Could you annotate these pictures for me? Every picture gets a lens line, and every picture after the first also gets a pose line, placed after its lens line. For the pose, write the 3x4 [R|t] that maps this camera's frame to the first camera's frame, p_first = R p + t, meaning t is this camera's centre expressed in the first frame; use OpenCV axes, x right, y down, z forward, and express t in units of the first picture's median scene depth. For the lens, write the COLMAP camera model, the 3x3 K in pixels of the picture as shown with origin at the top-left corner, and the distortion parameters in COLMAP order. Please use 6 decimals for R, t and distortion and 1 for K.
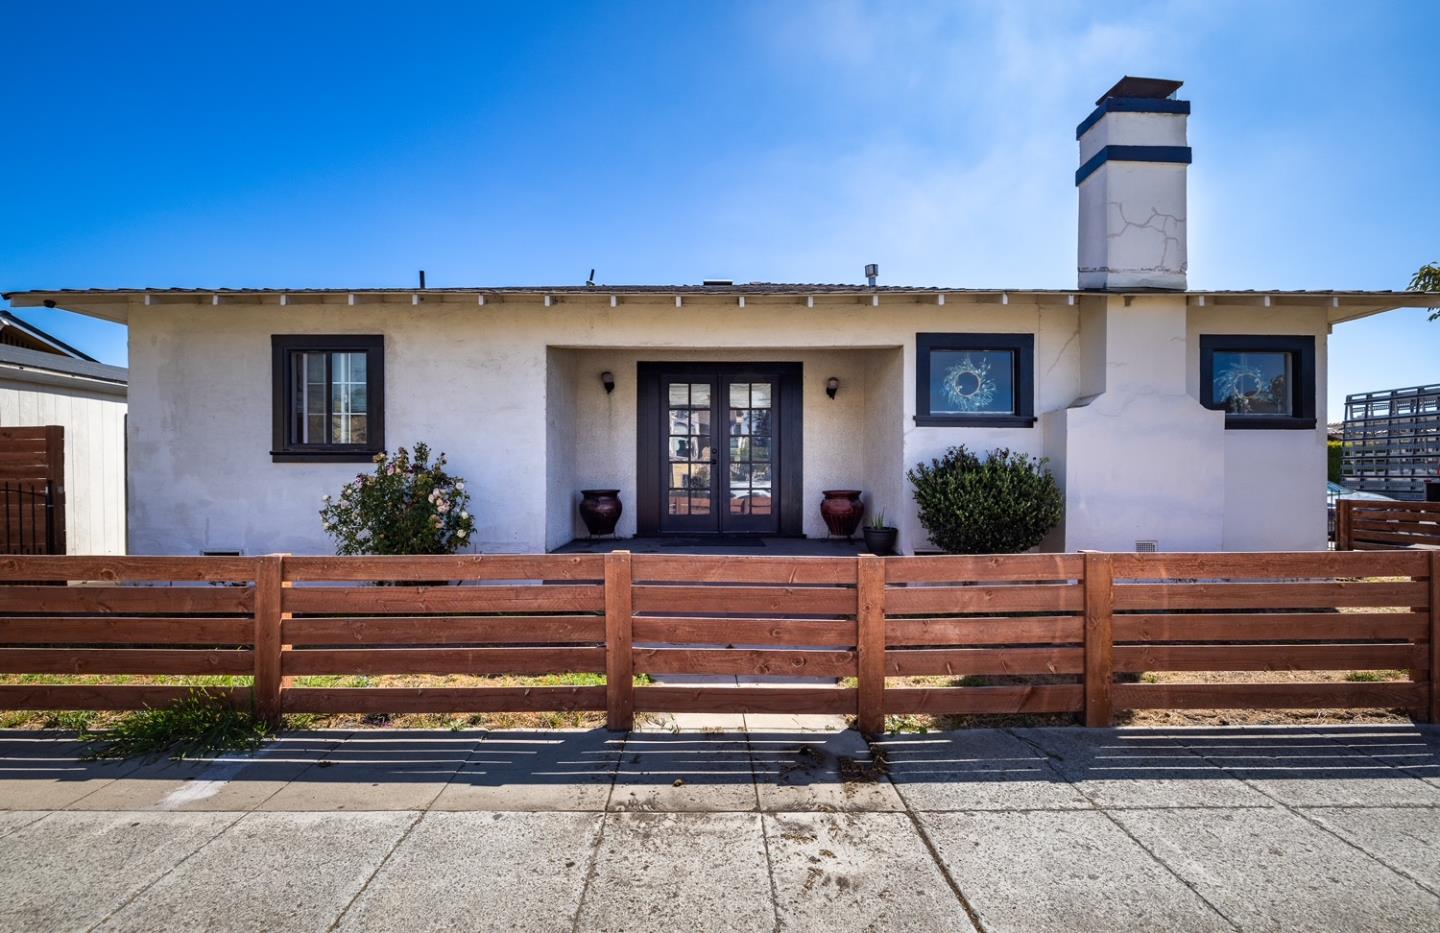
lens RADIAL K [[536.1, 0, 720.0], [0, 536.1, 466.5], [0, 0, 1]] dist [-0.008479, 0.000101]
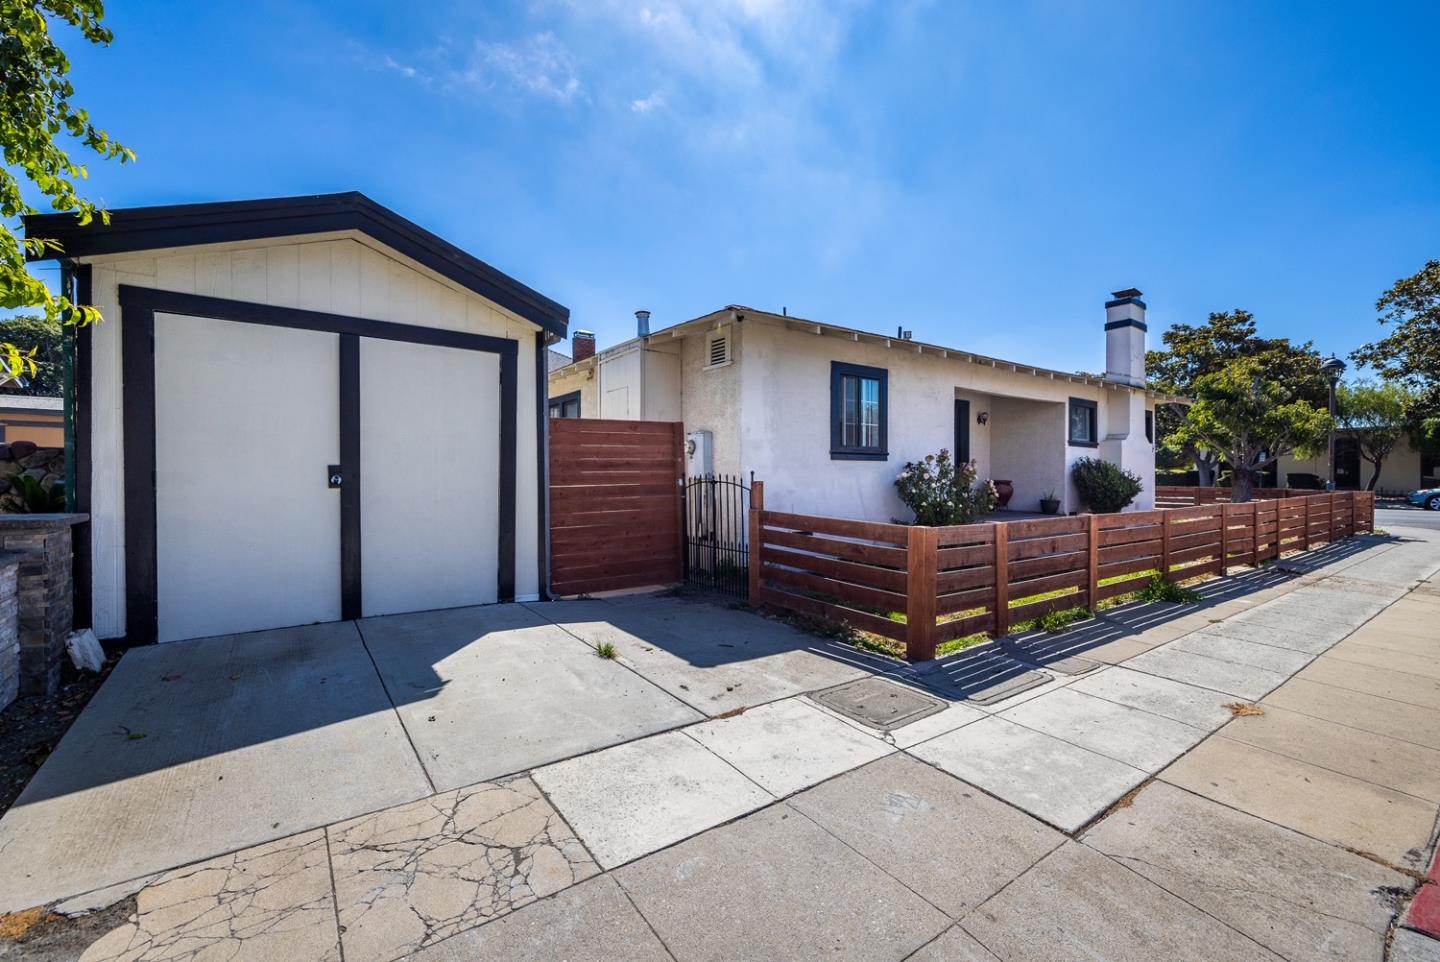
lens RADIAL K [[616.7, 0, 726.5], [0, 616.7, 474.8], [0, 0, 1]] dist [0.000487, 0.000089]
pose [[0.810150, 0.000965, 0.586222, -1.911707], [0.001210, 0.999994, -0.003318, 0.033451], [-0.586221, 0.003397, 0.810144, -0.059163]]
